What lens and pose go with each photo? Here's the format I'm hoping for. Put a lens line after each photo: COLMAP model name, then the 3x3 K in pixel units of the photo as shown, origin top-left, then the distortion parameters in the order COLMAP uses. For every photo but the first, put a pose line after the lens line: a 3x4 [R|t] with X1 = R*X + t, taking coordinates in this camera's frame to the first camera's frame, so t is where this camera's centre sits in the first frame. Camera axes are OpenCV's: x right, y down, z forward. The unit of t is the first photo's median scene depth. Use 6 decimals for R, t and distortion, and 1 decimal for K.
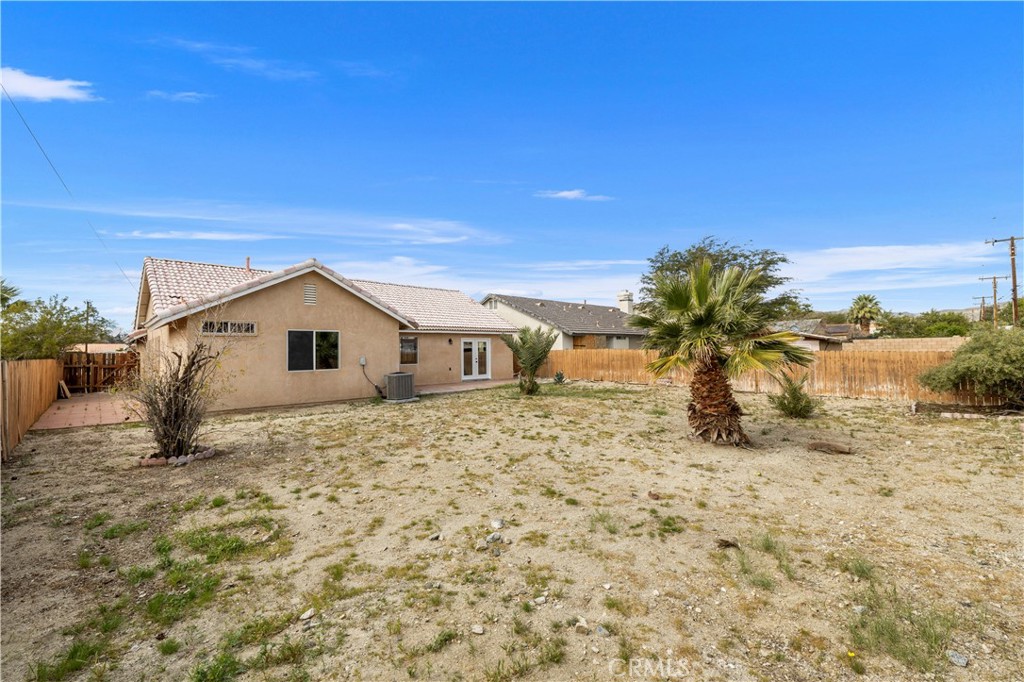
lens RADIAL K [[430.2, 0, 511.0], [0, 430.2, 343.1], [0, 0, 1]] dist [0.000340, -0.000083]
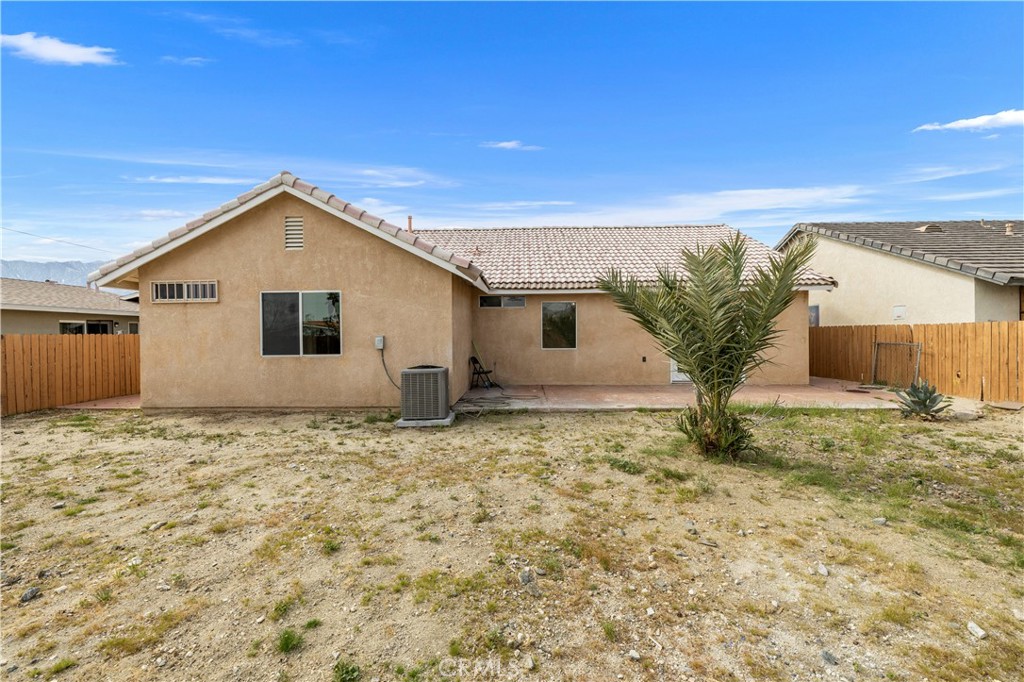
lens RADIAL K [[430.2, 0, 514.1], [0, 430.2, 337.1], [0, 0, 1]] dist [0.000340, -0.000083]
pose [[0.704273, 0.008780, -0.709875, 0.185811], [0.014006, 0.999557, 0.026259, 0.022634], [0.709791, -0.028436, 0.703838, 0.726526]]
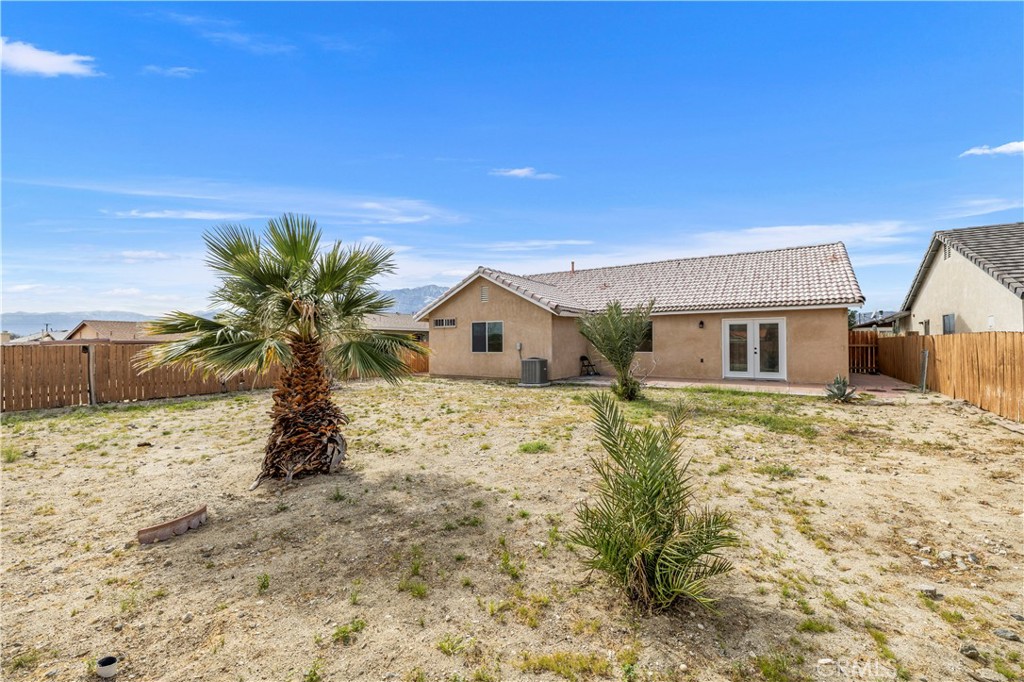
lens RADIAL K [[430.2, 0, 508.2], [0, 430.2, 341.4], [0, 0, 1]] dist [0.000340, -0.000083]
pose [[0.217047, -0.000818, -0.976161, 0.762009], [0.018928, 0.999815, 0.003371, 0.024954], [0.975978, -0.019208, 0.217023, 0.726955]]
